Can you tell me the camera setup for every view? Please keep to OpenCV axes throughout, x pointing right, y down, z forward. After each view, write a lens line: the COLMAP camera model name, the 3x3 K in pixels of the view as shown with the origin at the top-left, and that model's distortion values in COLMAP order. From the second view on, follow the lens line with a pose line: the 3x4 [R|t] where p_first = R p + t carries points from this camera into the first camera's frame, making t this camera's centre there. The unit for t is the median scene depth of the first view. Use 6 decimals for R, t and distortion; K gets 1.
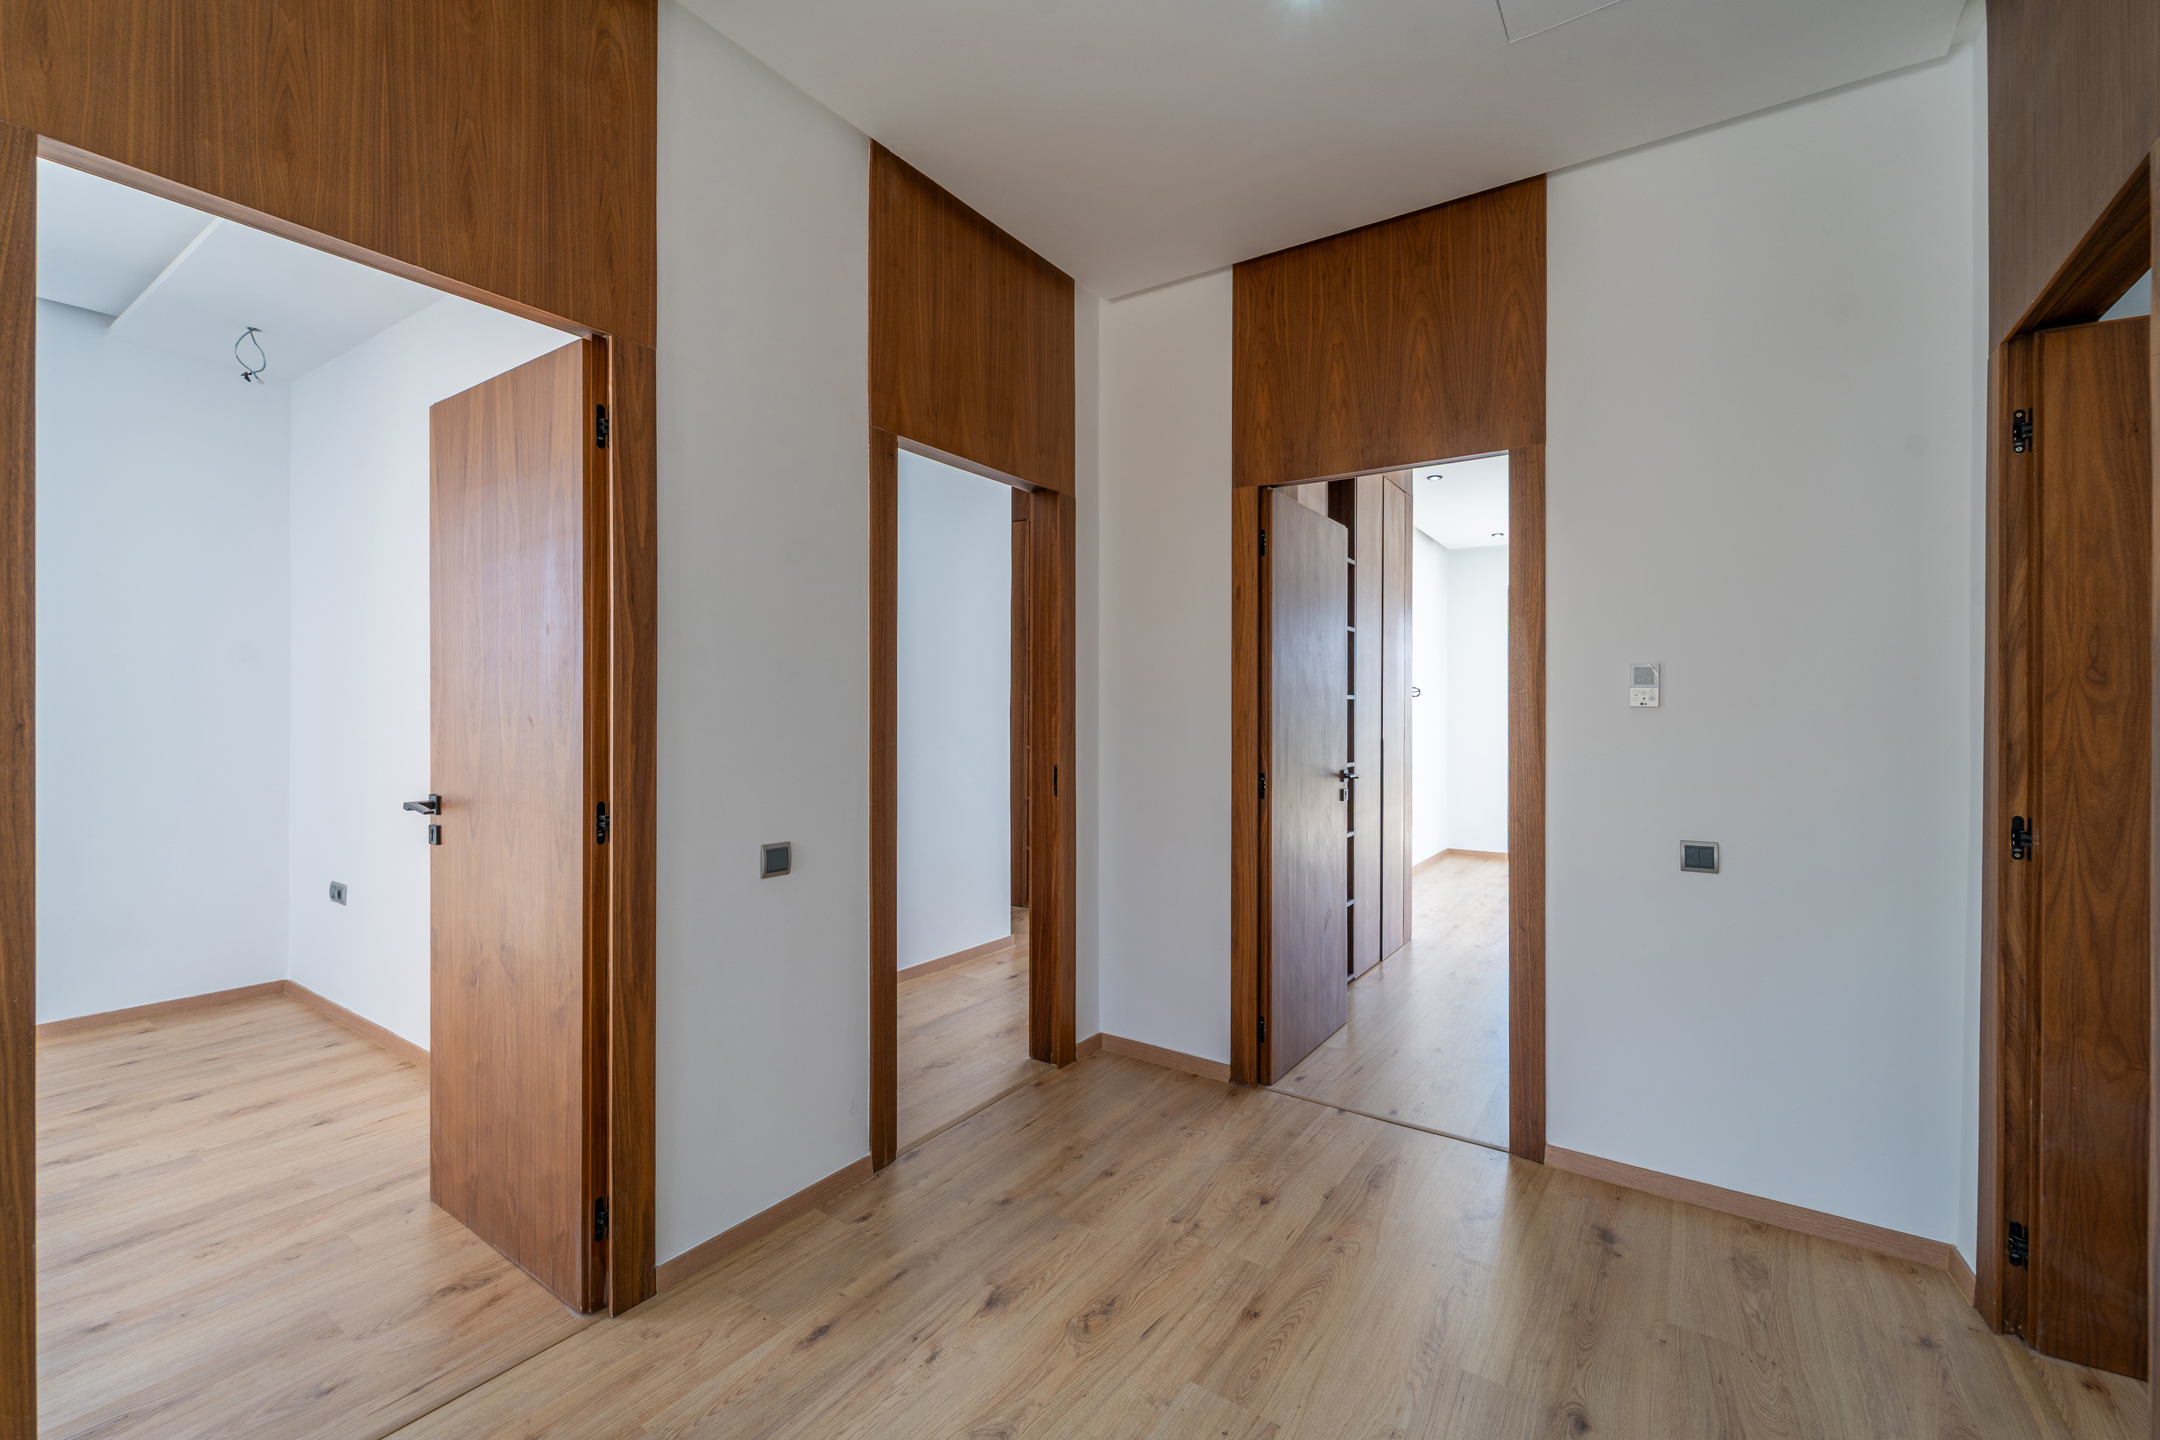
lens RADIAL K [[908.8, 0, 1080.0], [0, 908.8, 720.0], [0, 0, 1]] dist [-0.000046, 0.000031]
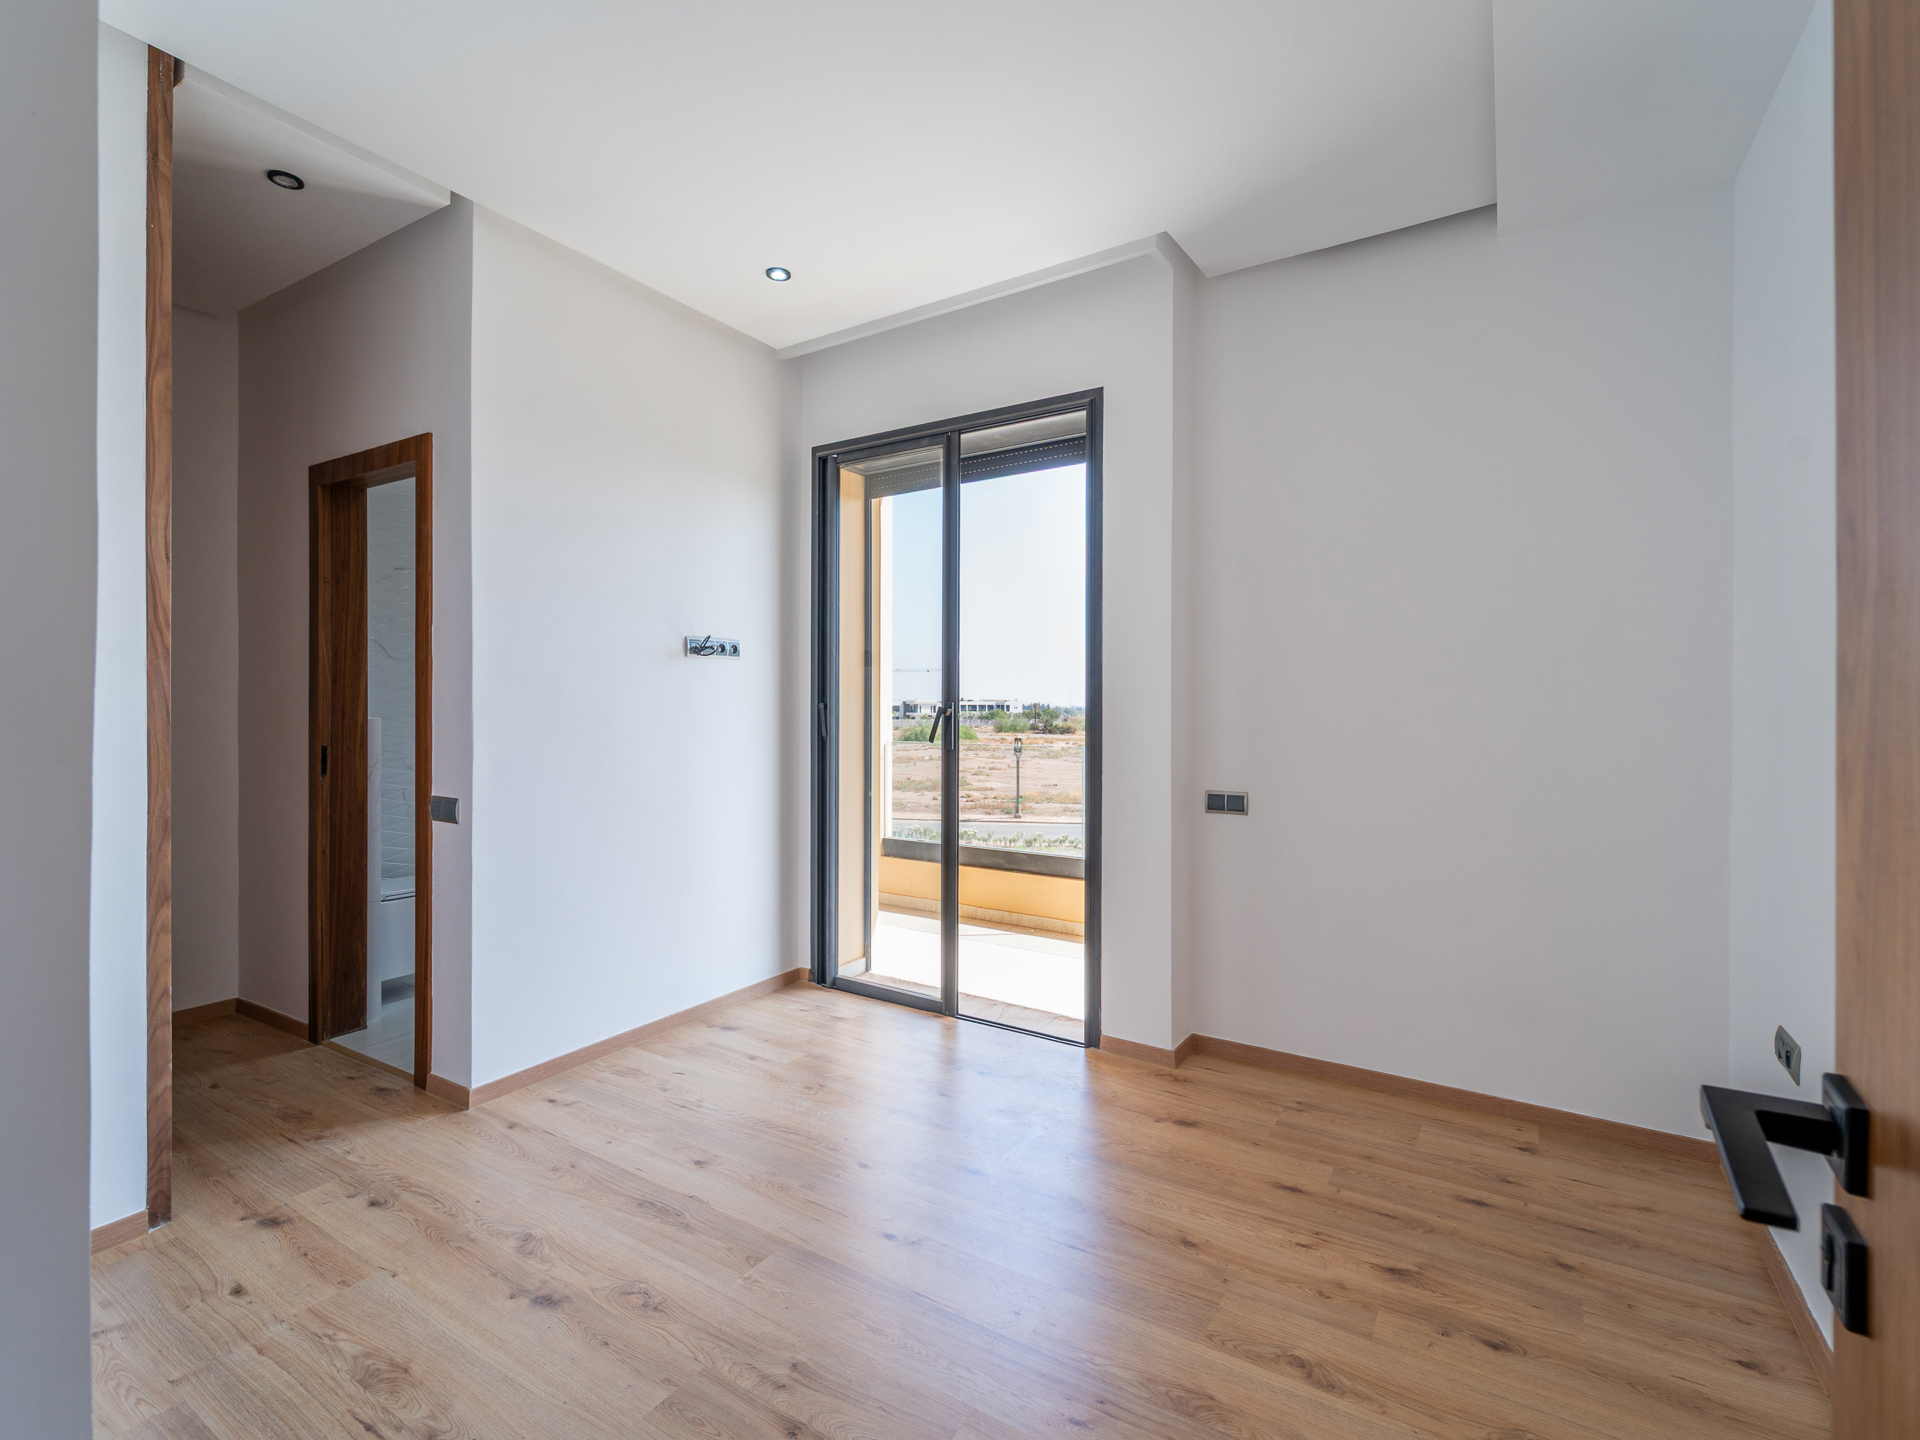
lens RADIAL K [[880.8, 0, 960.0], [0, 880.8, 720.0], [0, 0, 1]] dist [0.001809, 0.000108]
pose [[0.039206, 0.000617, -0.999231, -0.367220], [-0.000893, 0.999999, 0.000583, -0.005624], [0.999231, 0.000869, 0.039207, 0.567120]]
